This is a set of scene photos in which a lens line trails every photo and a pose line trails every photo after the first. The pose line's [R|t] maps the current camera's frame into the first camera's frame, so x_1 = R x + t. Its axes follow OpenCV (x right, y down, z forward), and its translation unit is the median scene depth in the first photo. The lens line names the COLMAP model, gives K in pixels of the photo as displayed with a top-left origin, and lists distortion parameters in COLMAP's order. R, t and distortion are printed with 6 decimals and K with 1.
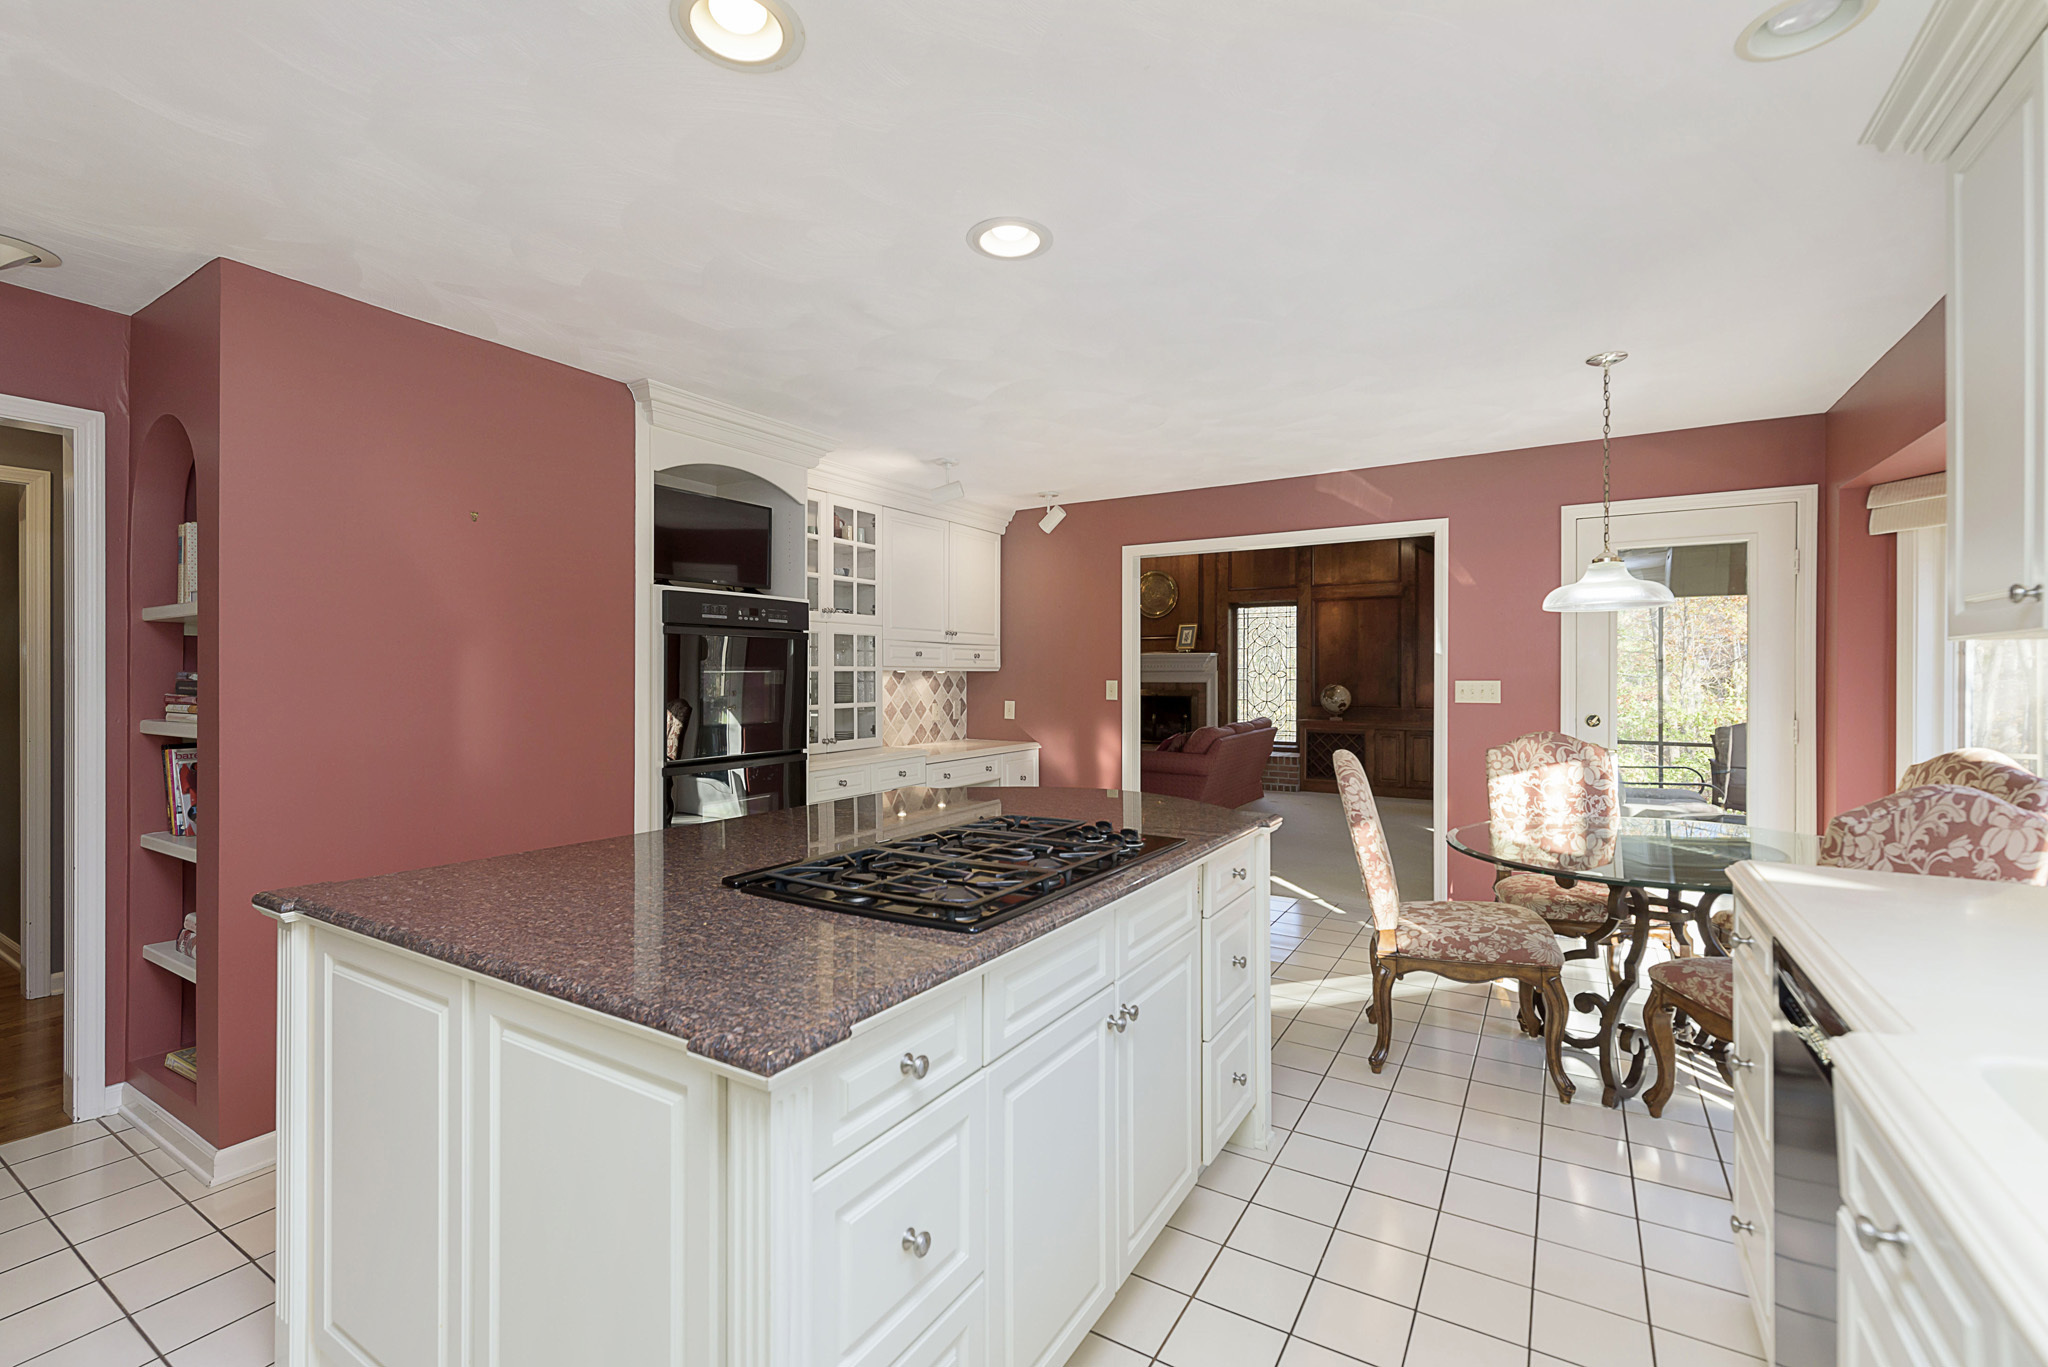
lens RADIAL K [[881.8, 0, 1027.9], [0, 881.8, 673.5], [0, 0, 1]] dist [-0.000763, -0.001696]
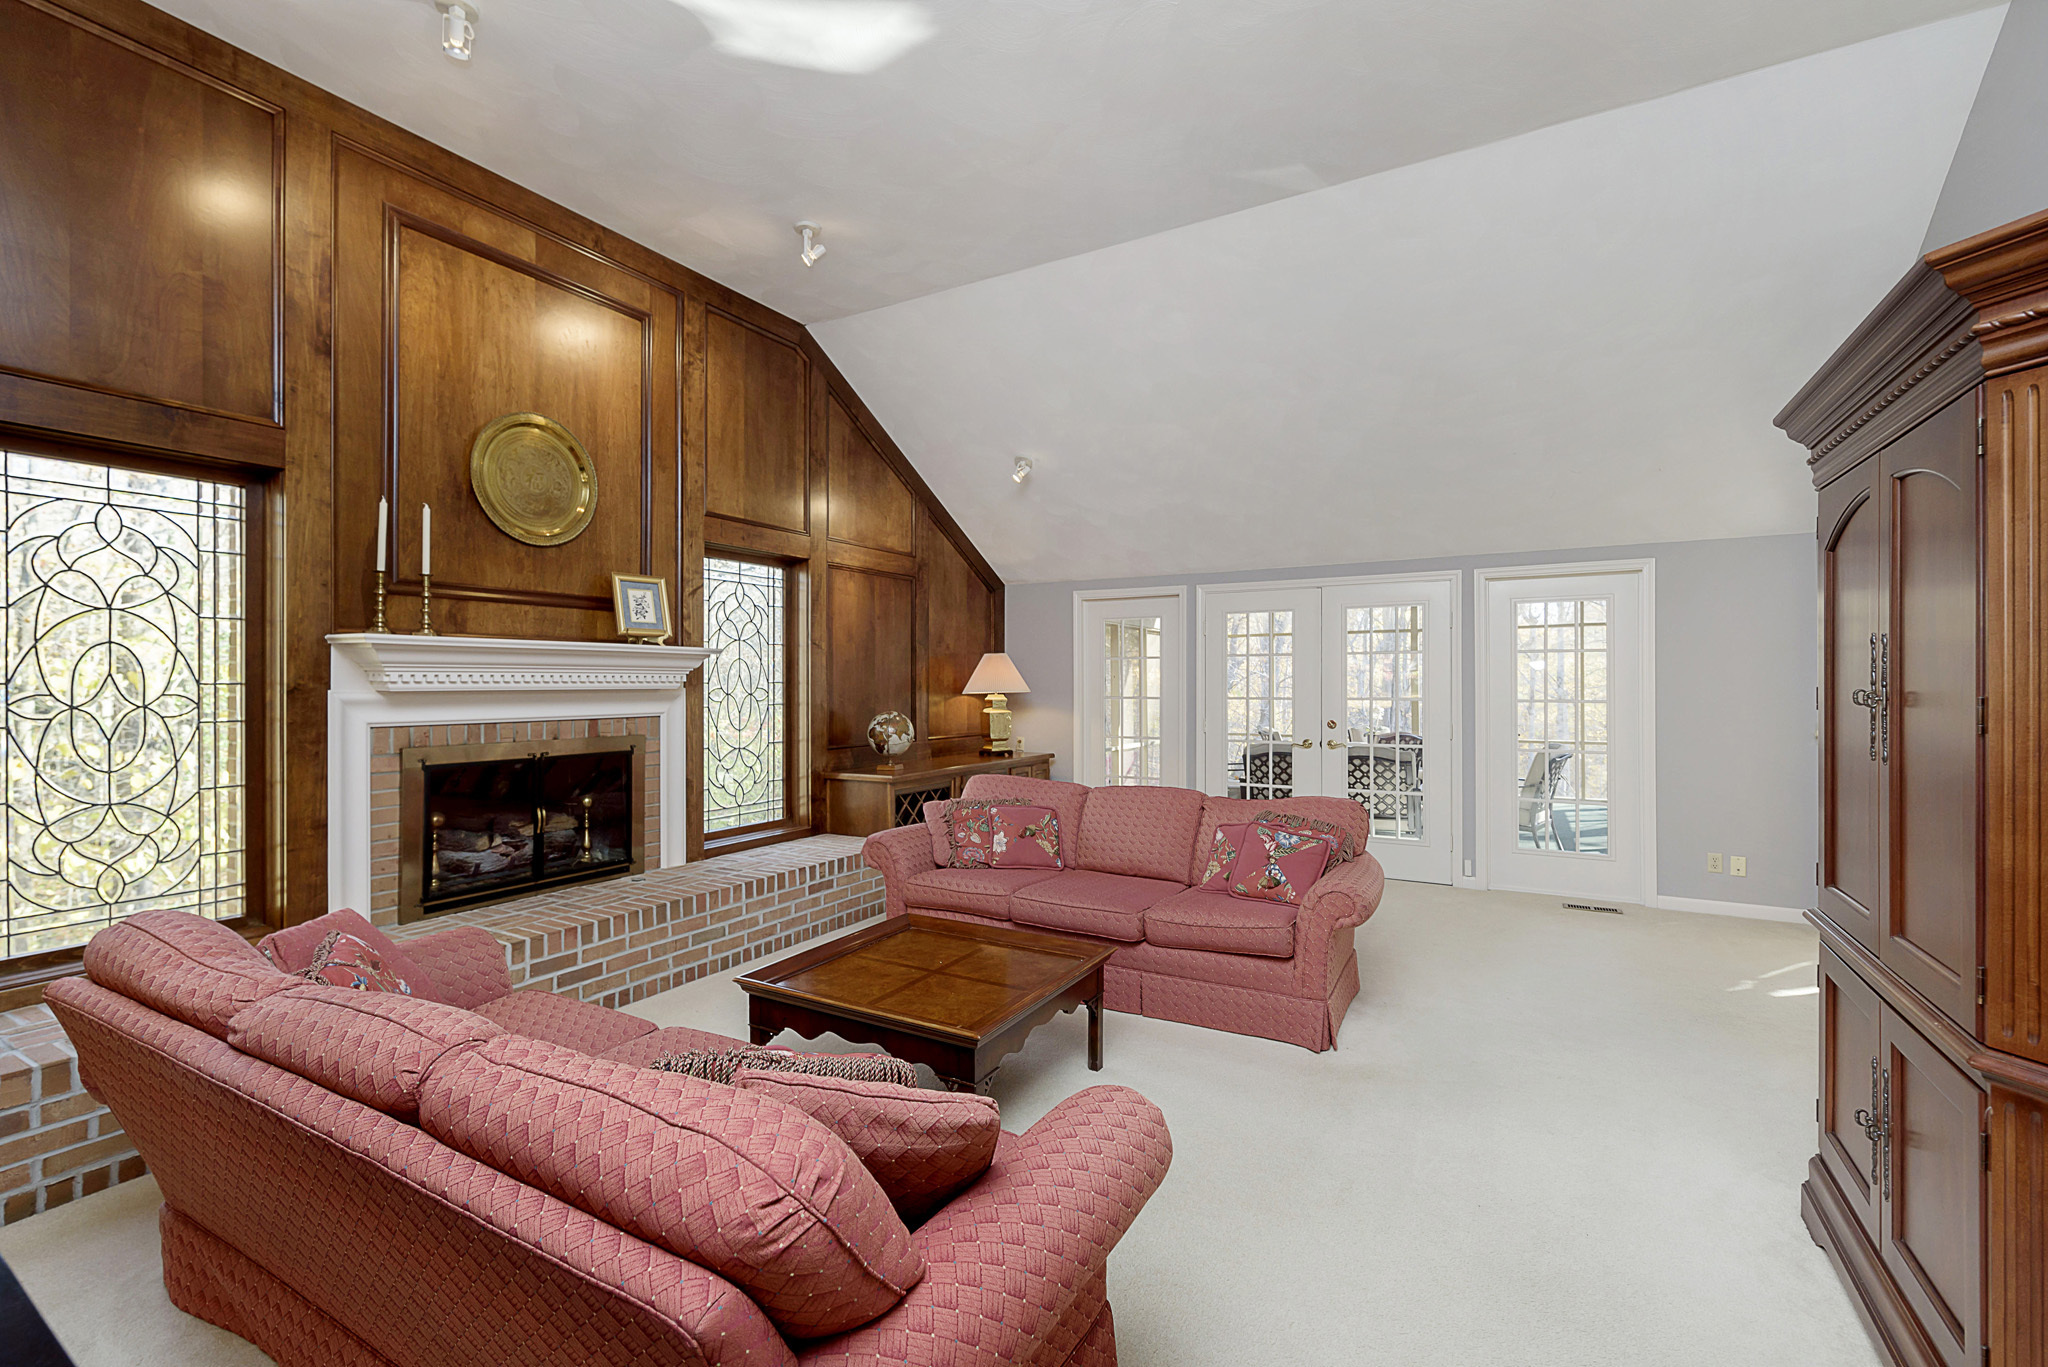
lens RADIAL K [[881.8, 0, 1028.5], [0, 881.8, 682.4], [0, 0, 1]] dist [-0.000763, -0.001696]
pose [[-0.030151, 0.005968, 0.999528, -0.249430], [0.003952, 0.999975, -0.005851, -0.002687], [-0.999538, 0.003774, -0.030174, 0.891667]]
